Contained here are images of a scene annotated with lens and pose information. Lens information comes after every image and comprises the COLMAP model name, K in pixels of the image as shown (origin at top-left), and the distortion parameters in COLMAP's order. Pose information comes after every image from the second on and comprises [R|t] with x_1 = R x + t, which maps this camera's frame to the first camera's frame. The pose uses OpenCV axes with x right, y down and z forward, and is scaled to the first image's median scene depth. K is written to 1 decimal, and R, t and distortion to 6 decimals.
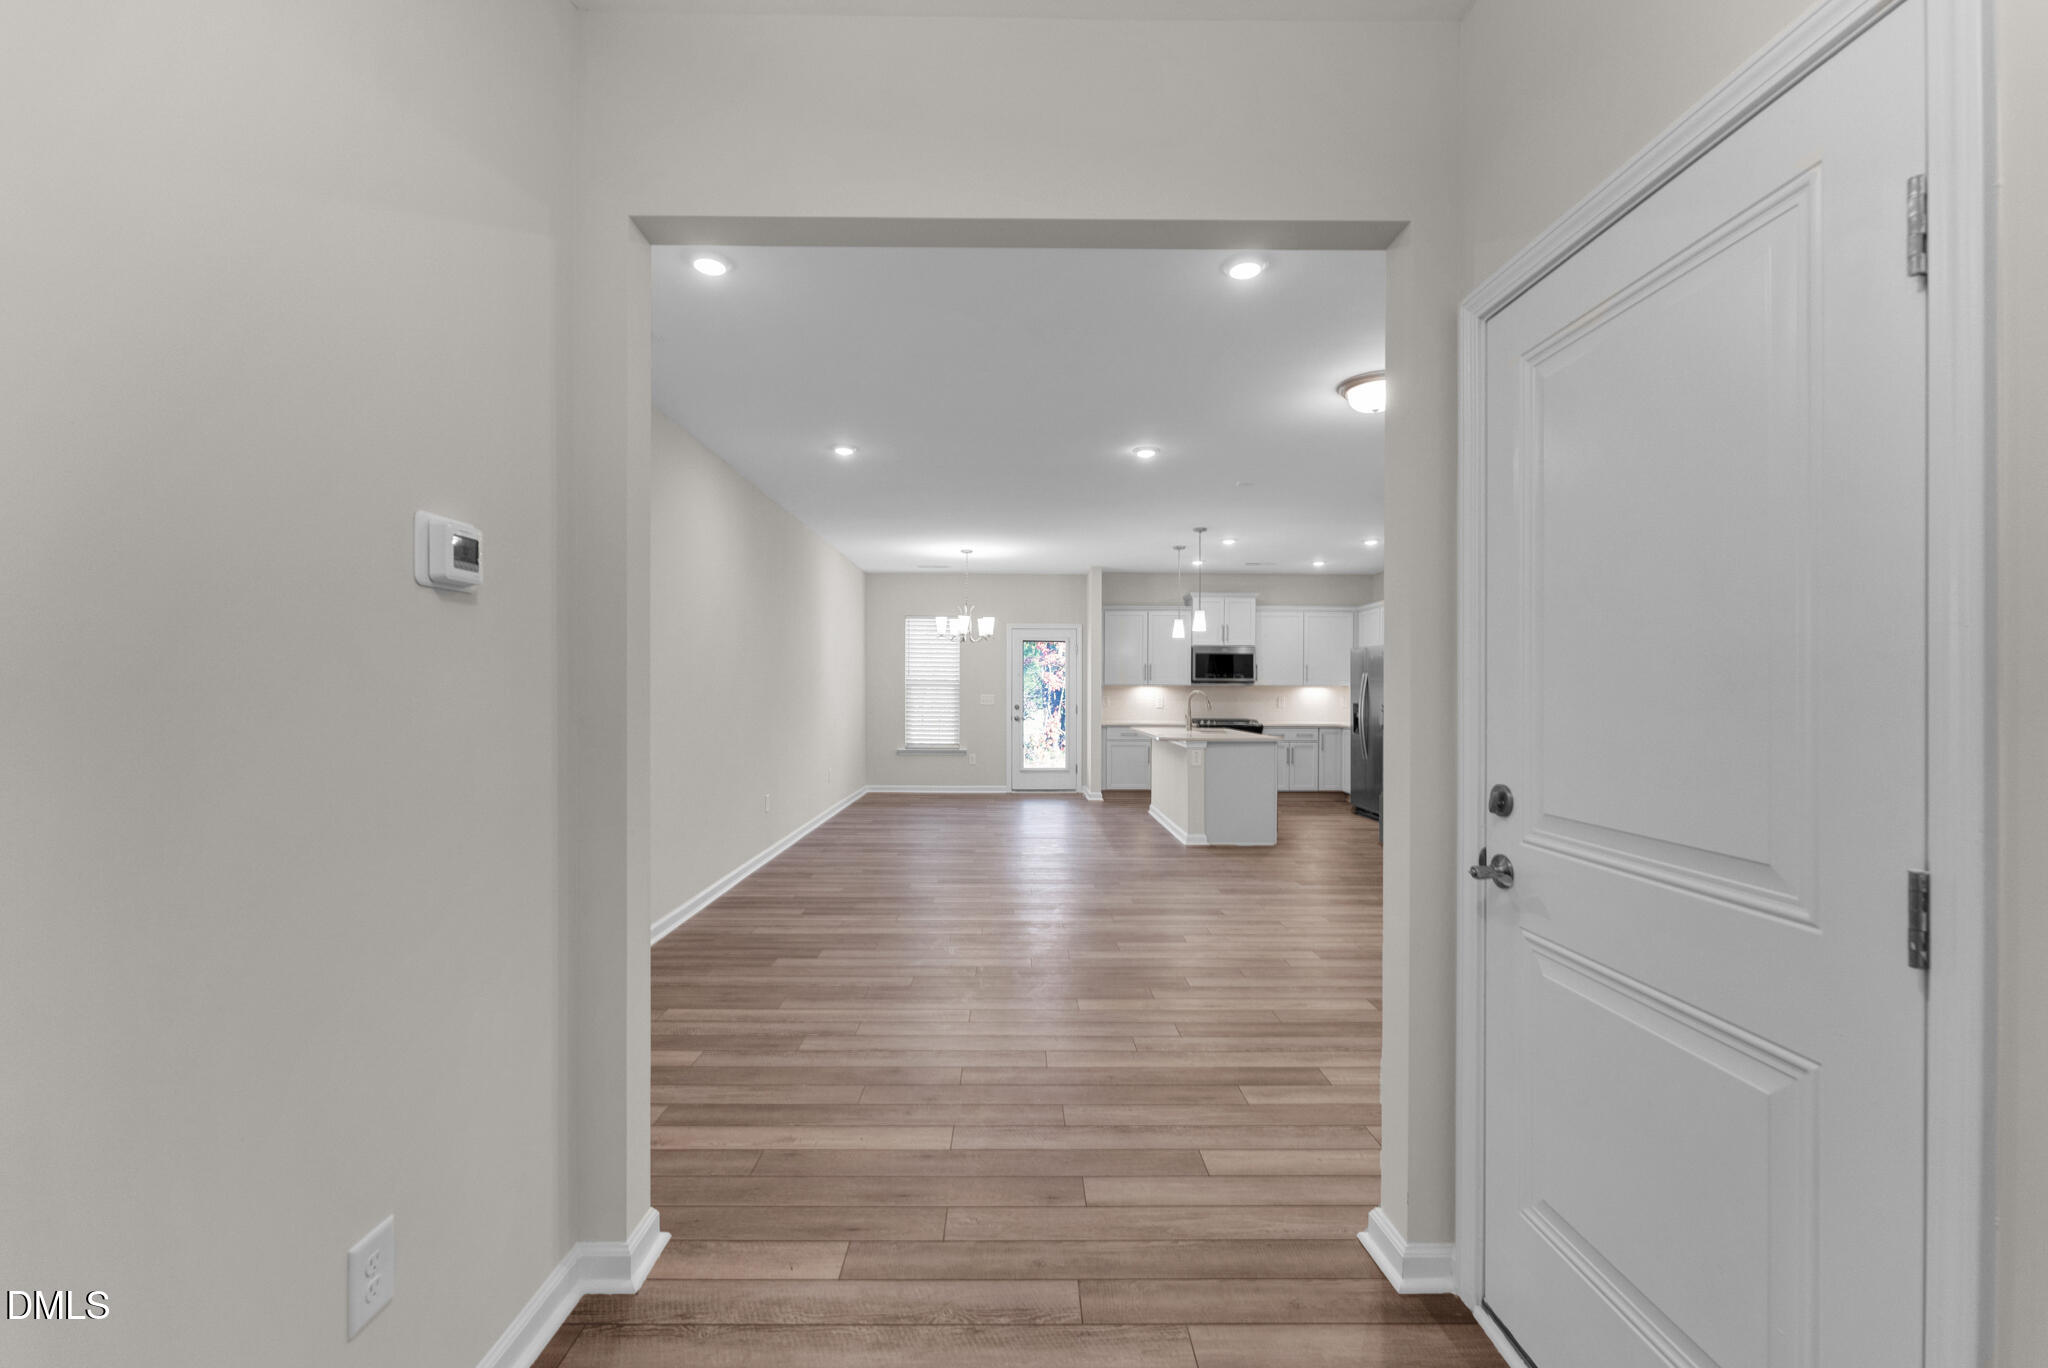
lens RADIAL K [[817.8, 0, 1024.0], [0, 817.8, 684.0], [0, 0, 1]] dist [0.000529, 0.000018]
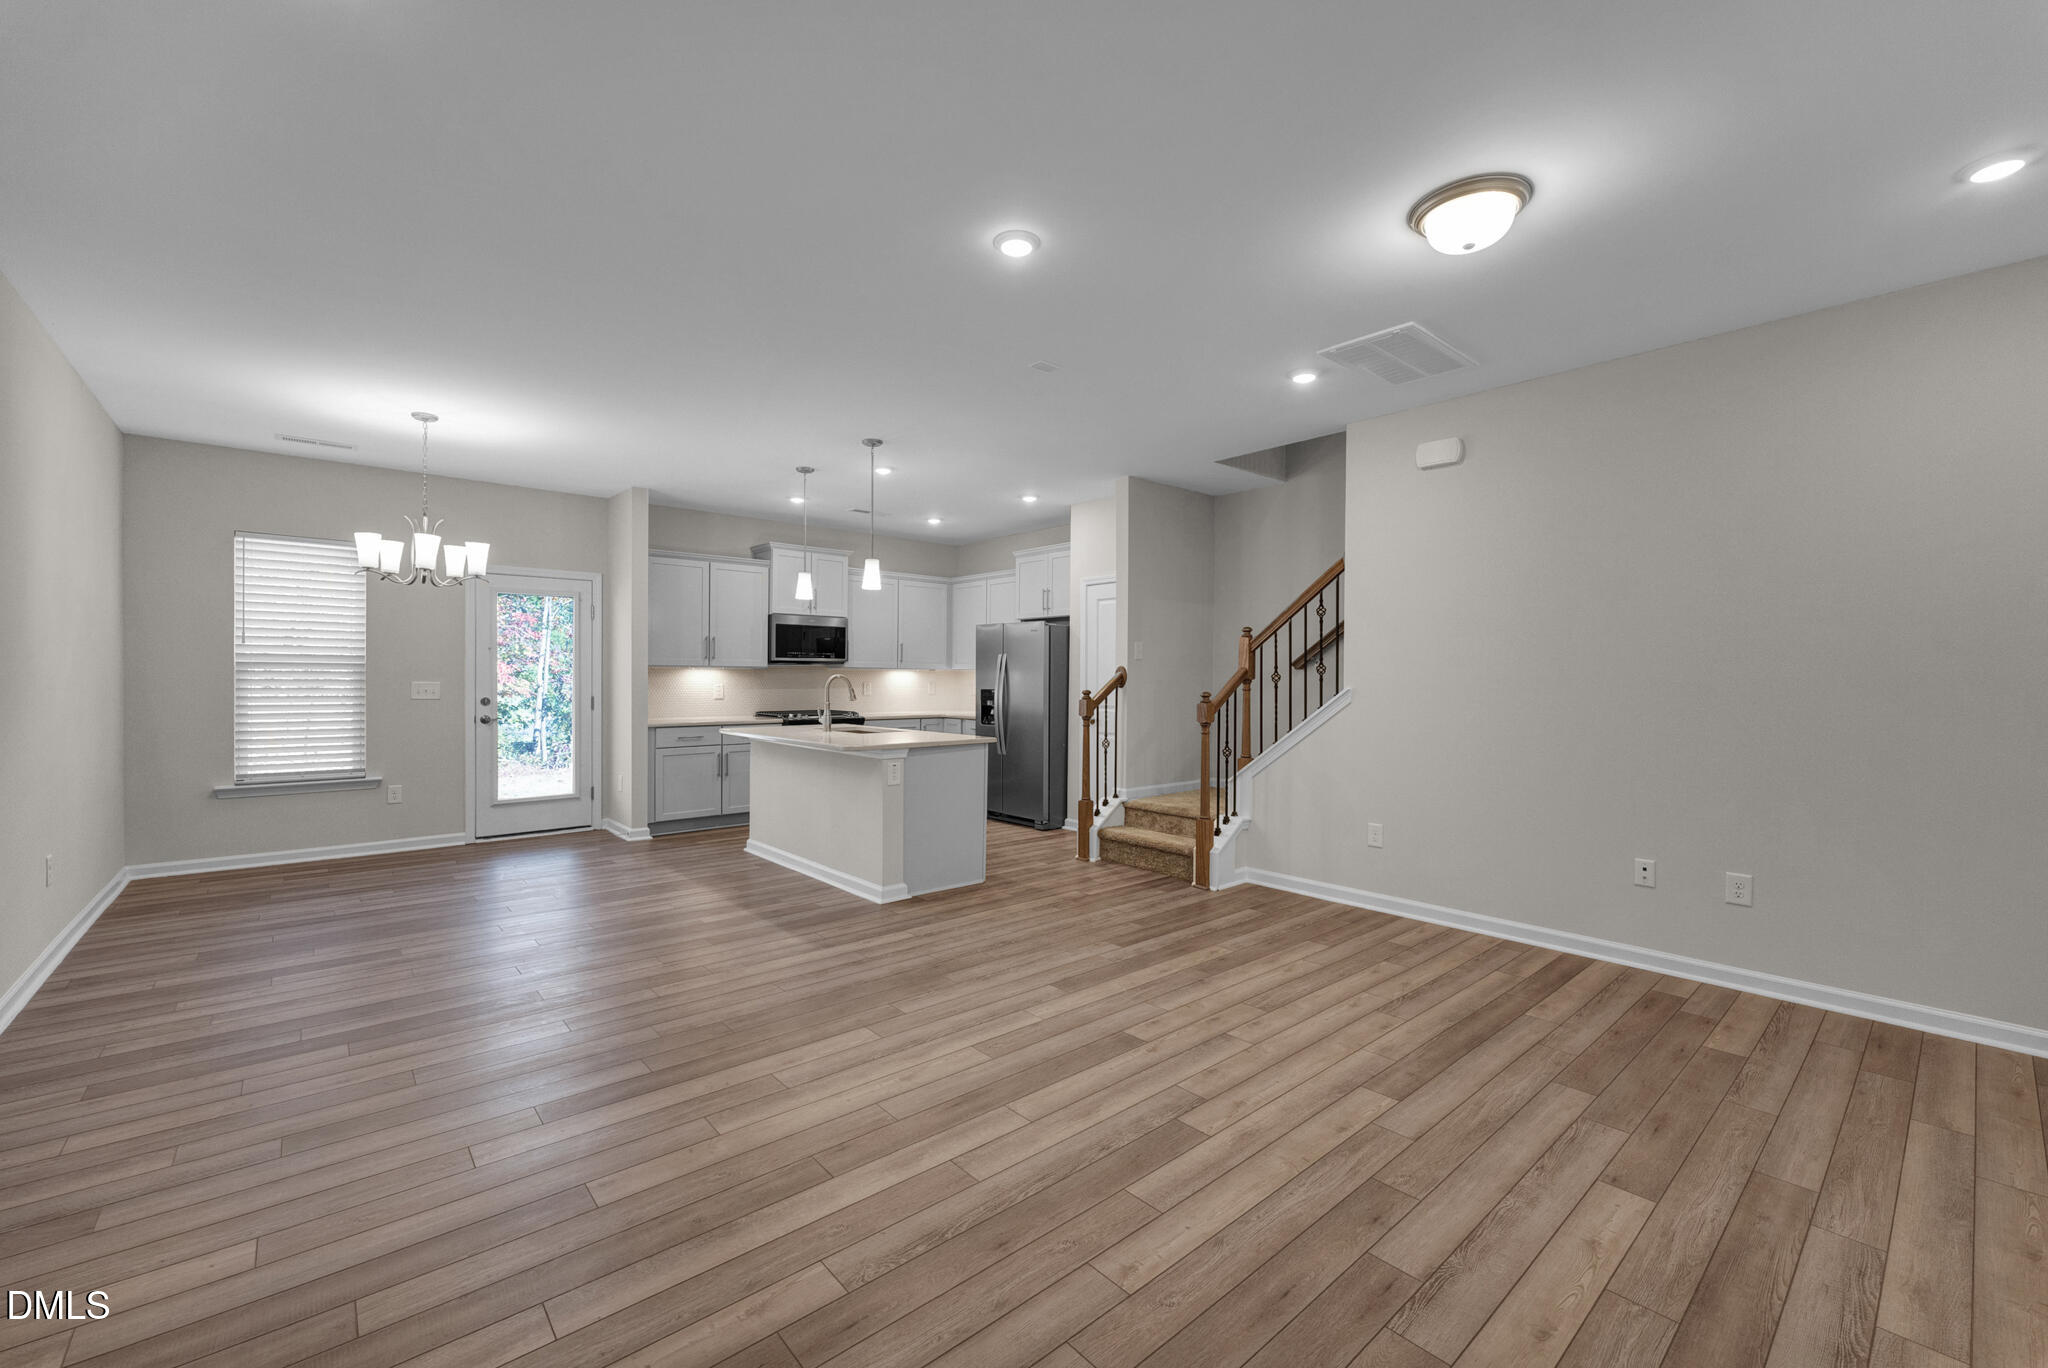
lens RADIAL K [[830.8, 0, 1019.4], [0, 830.8, 680.7], [0, 0, 1]] dist [-0.000201, 0.000015]
pose [[0.764840, -0.004876, 0.644202, -0.106842], [-0.004857, 0.999899, 0.013335, 0.002858], [-0.644202, -0.013328, 0.764739, 0.280928]]
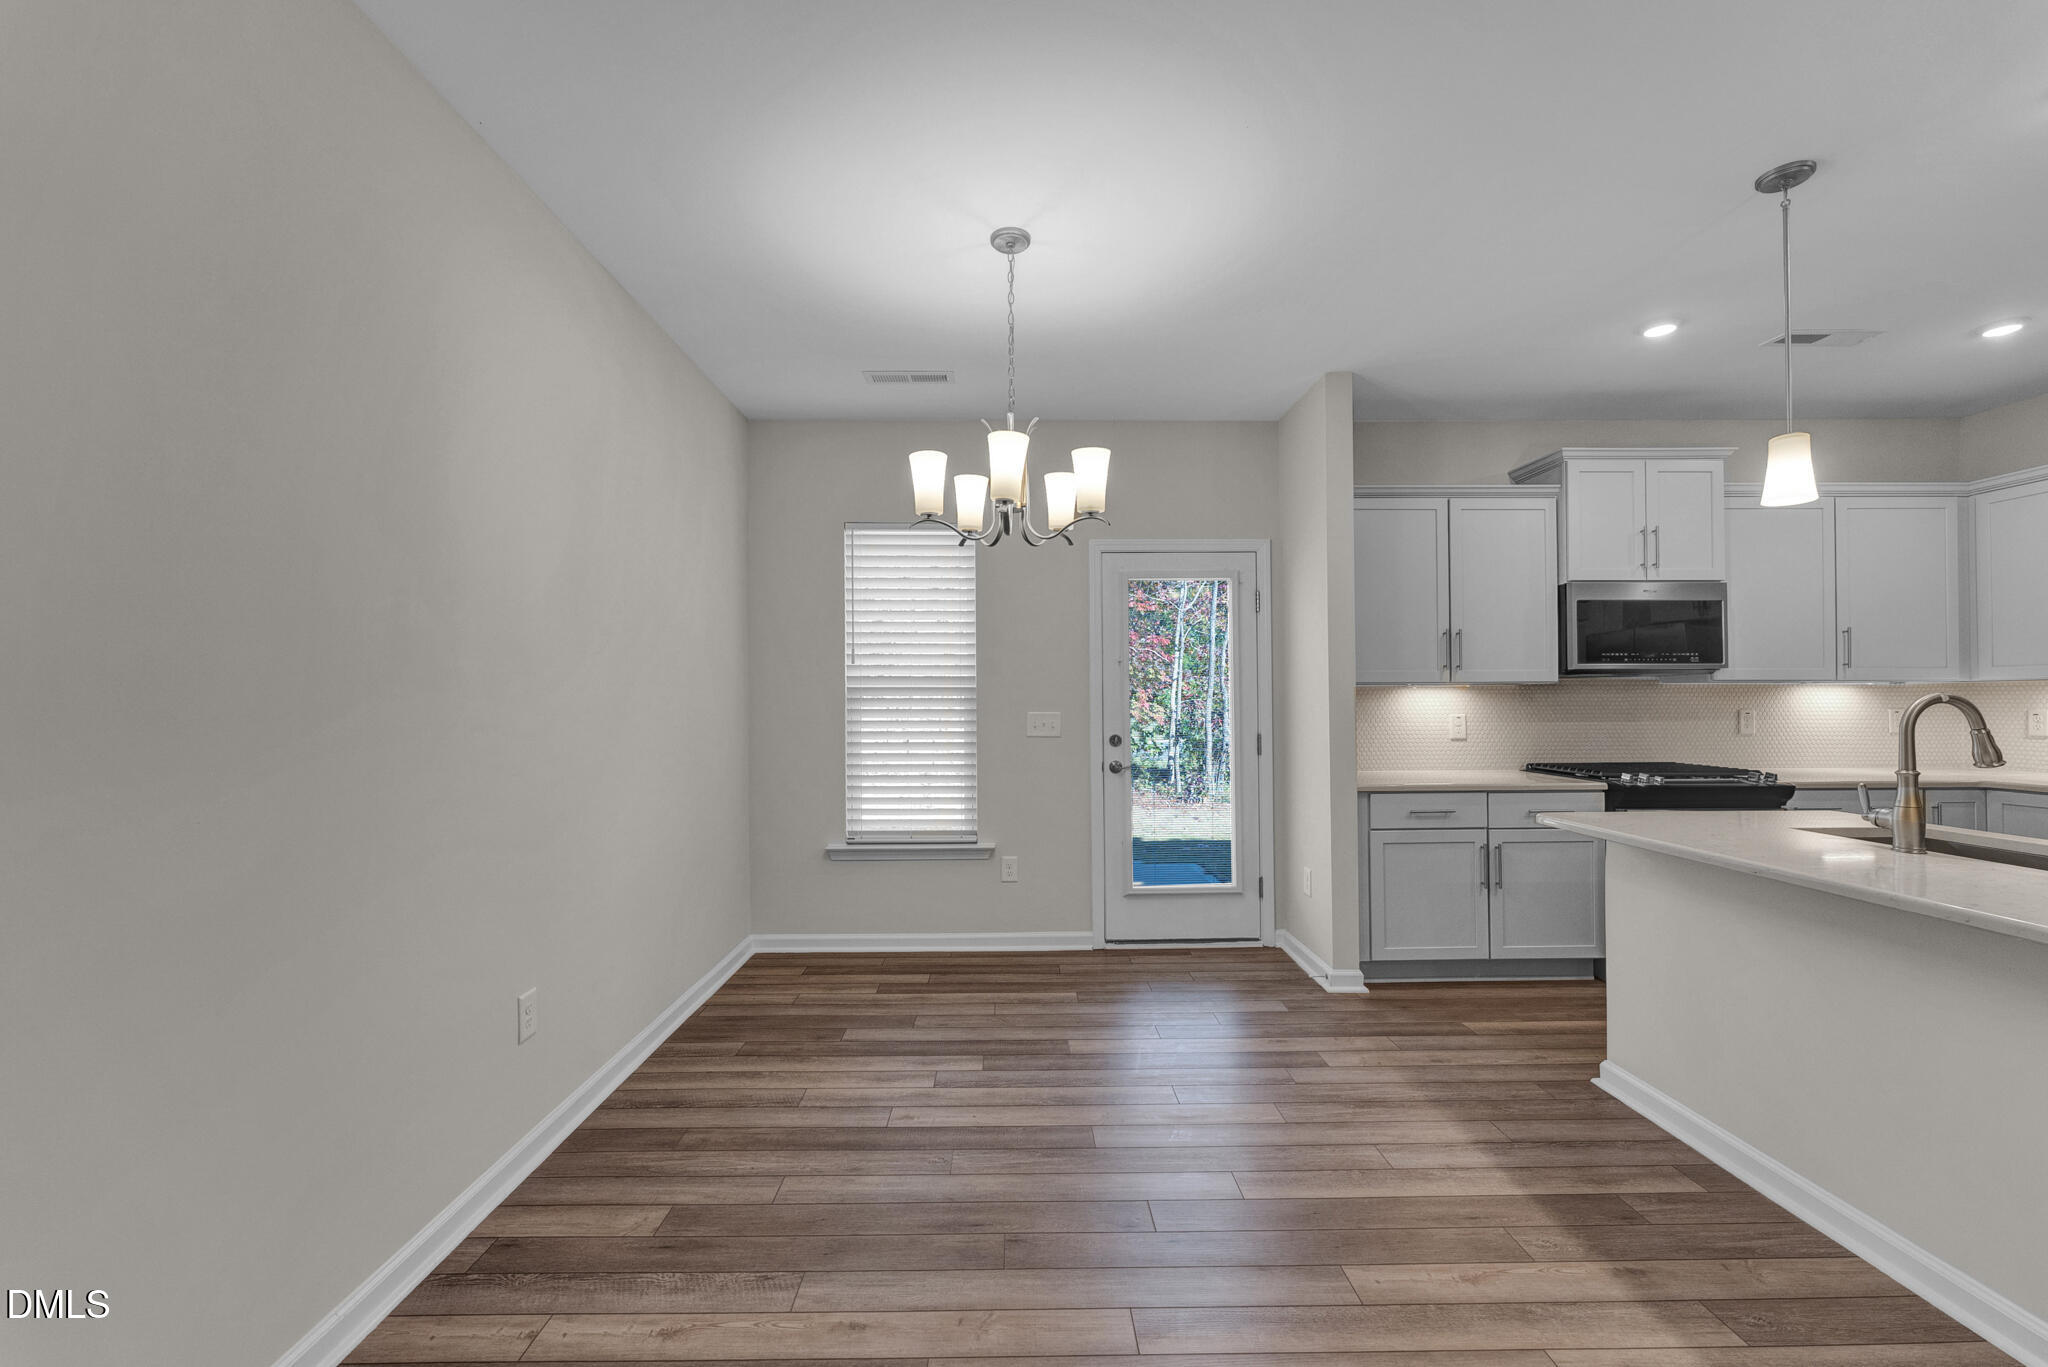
lens RADIAL K [[830.8, 0, 1019.4], [0, 830.8, 680.2], [0, 0, 1]] dist [-0.000201, 0.000015]
pose [[0.999943, -0.010578, -0.001051, -0.058576], [0.010559, 0.999803, -0.016809, 0.004622], [0.001228, 0.016797, 0.999858, 0.601422]]
